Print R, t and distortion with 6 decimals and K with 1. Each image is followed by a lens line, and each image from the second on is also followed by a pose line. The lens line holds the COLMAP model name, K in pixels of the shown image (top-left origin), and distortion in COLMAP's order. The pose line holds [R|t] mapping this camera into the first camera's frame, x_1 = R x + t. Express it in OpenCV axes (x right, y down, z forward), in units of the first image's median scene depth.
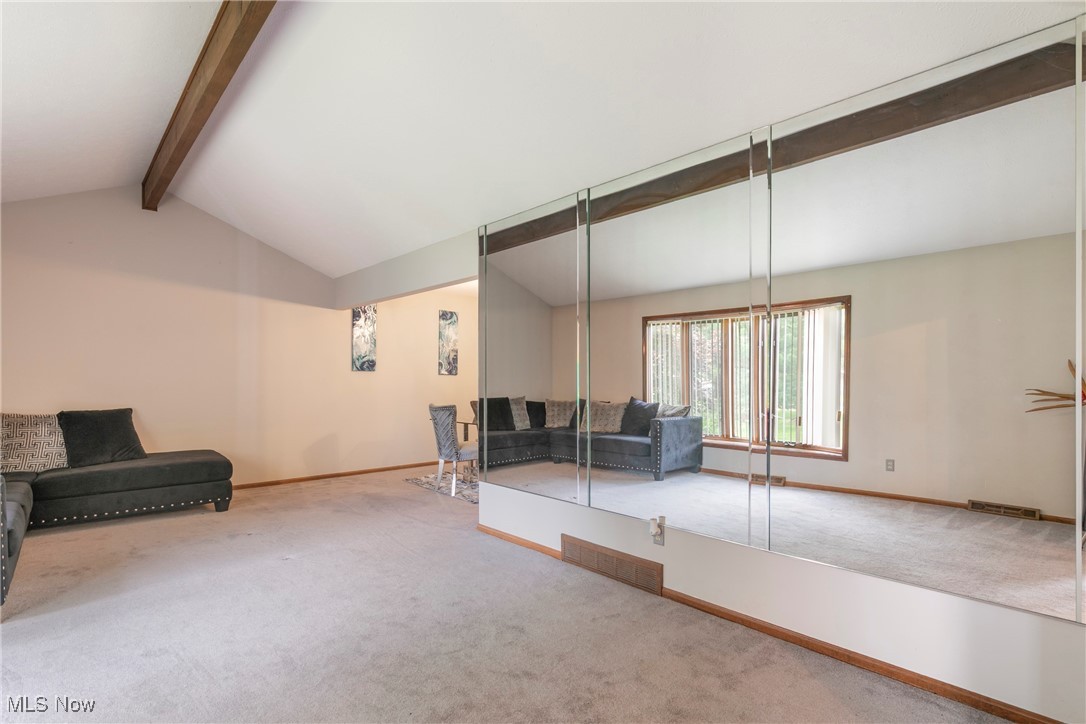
lens RADIAL K [[529.1, 0, 547.2], [0, 529.1, 375.3], [0, 0, 1]] dist [0.003758, 0.000849]
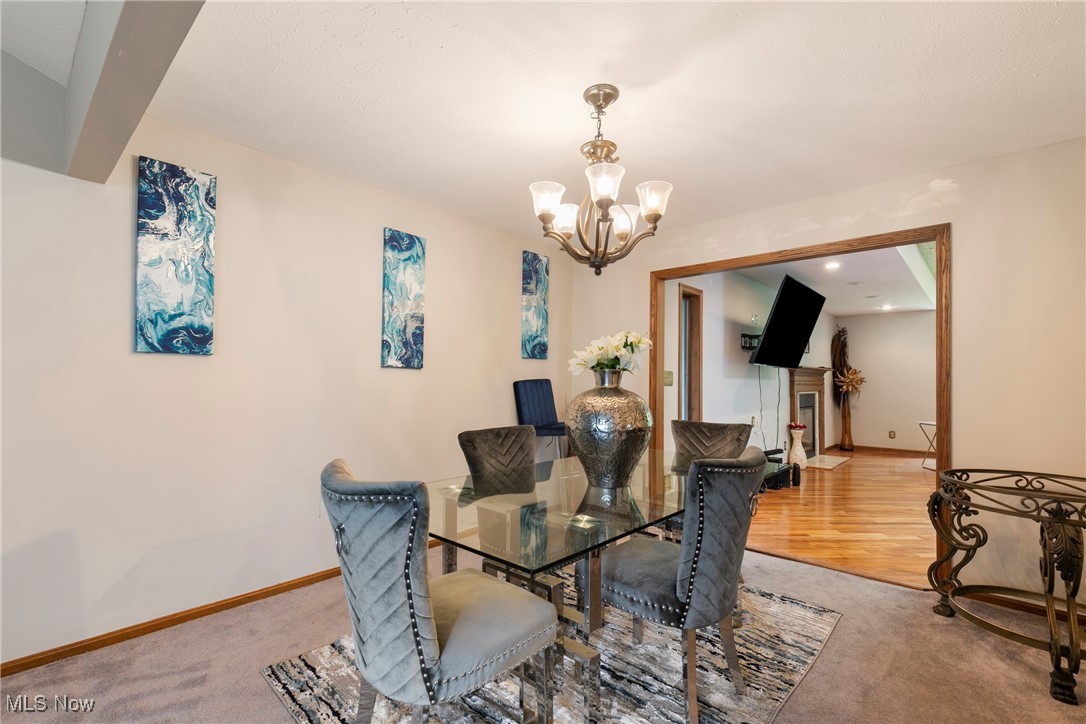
lens RADIAL K [[510.7, 0, 544.5], [0, 510.7, 375.8], [0, 0, 1]] dist [0.001335, -0.000013]
pose [[0.997103, 0.007370, 0.075707, -0.113750], [-0.007392, 0.999973, 0.000009, 0.005738], [-0.075705, -0.000568, 0.997130, 0.636663]]
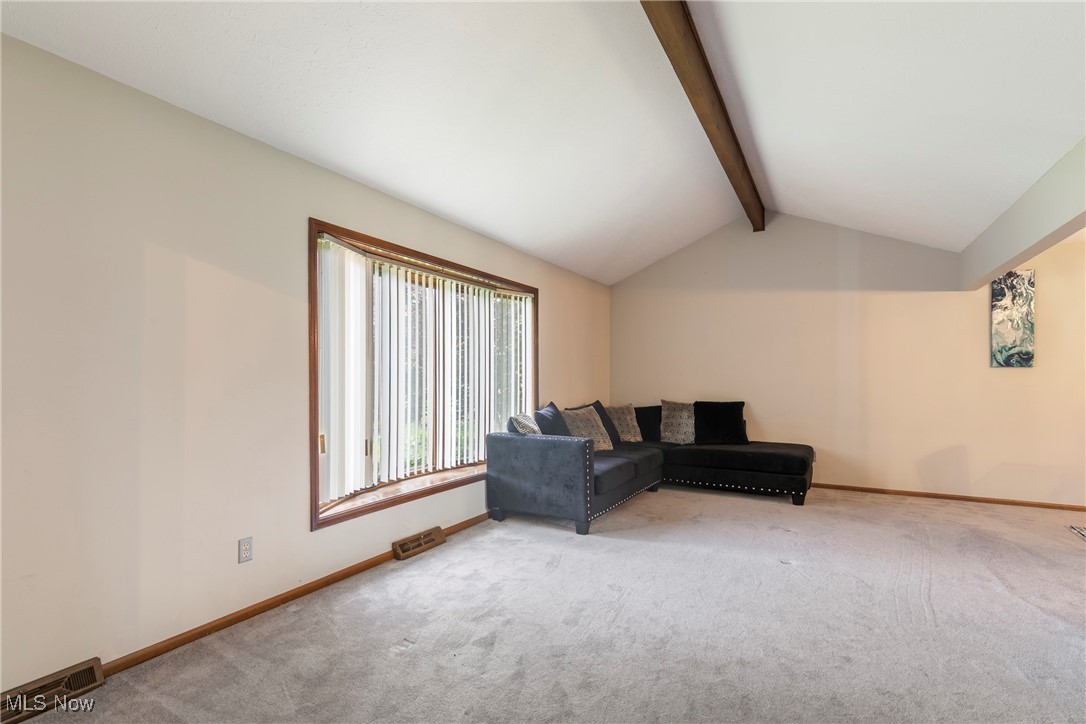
lens RADIAL K [[529.1, 0, 547.2], [0, 529.1, 375.3], [0, 0, 1]] dist [0.003758, 0.000849]
pose [[0.332987, -0.003572, -0.942925, 0.144538], [0.004155, 0.999989, -0.002321, 0.002615], [0.942922, -0.003145, 0.332998, 0.140954]]
